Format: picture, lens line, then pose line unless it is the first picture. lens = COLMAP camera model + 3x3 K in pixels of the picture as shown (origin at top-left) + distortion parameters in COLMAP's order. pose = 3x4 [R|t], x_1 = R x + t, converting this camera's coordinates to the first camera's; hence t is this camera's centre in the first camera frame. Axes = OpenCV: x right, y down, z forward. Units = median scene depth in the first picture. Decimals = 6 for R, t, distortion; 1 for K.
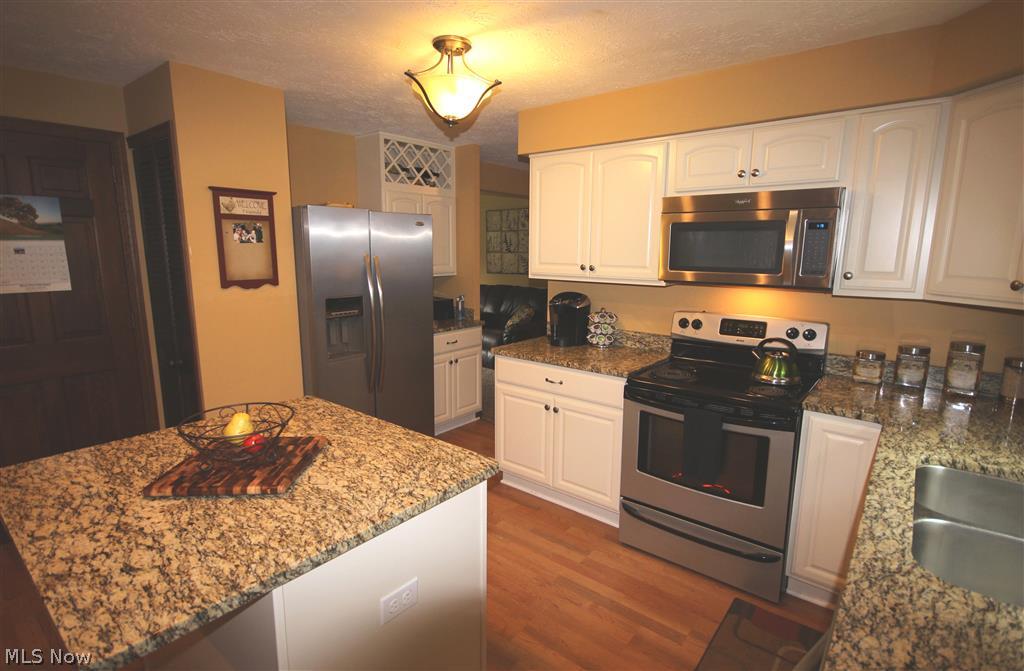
lens RADIAL K [[510.1, 0, 514.9], [0, 510.1, 336.8], [0, 0, 1]] dist [0.000781, -0.007015]
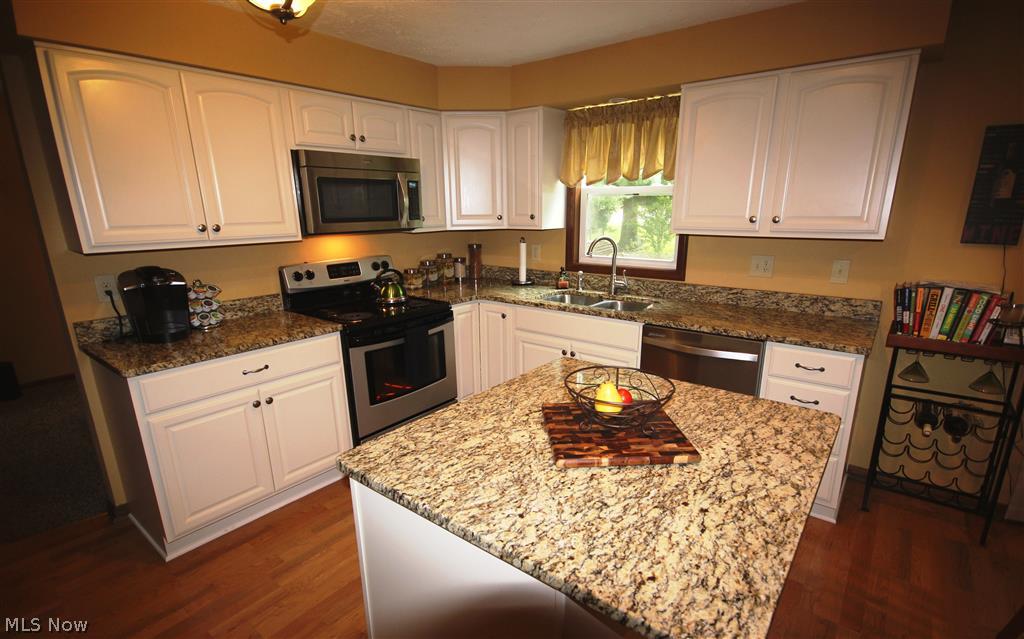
lens RADIAL K [[494.3, 0, 518.3], [0, 494.3, 344.2], [0, 0, 1]] dist [0.002836, 0.002709]
pose [[-0.009033, -0.283608, 0.958898, -1.297087], [0.182463, 0.942370, 0.280438, -0.186257], [-0.983171, 0.177497, 0.043235, 1.042208]]
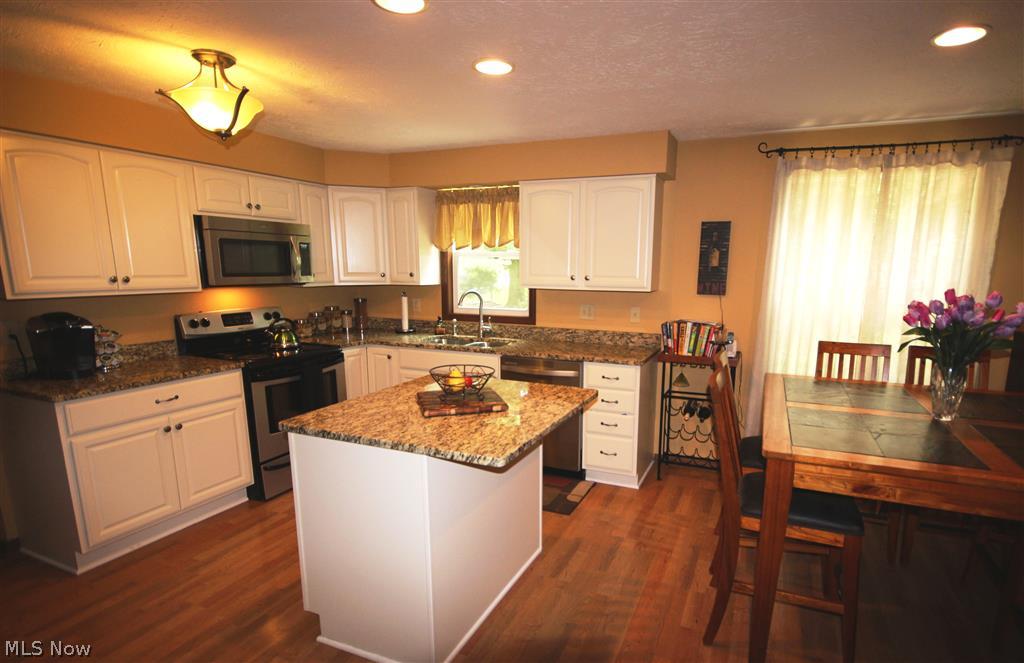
lens RADIAL K [[530.1, 0, 553.8], [0, 530.1, 366.7], [0, 0, 1]] dist [0.013744, -0.007261]
pose [[-0.278230, -0.194995, 0.940513, -2.006489], [0.155673, 0.957076, 0.244481, -0.195882], [-0.947815, 0.214434, -0.235932, 1.029854]]
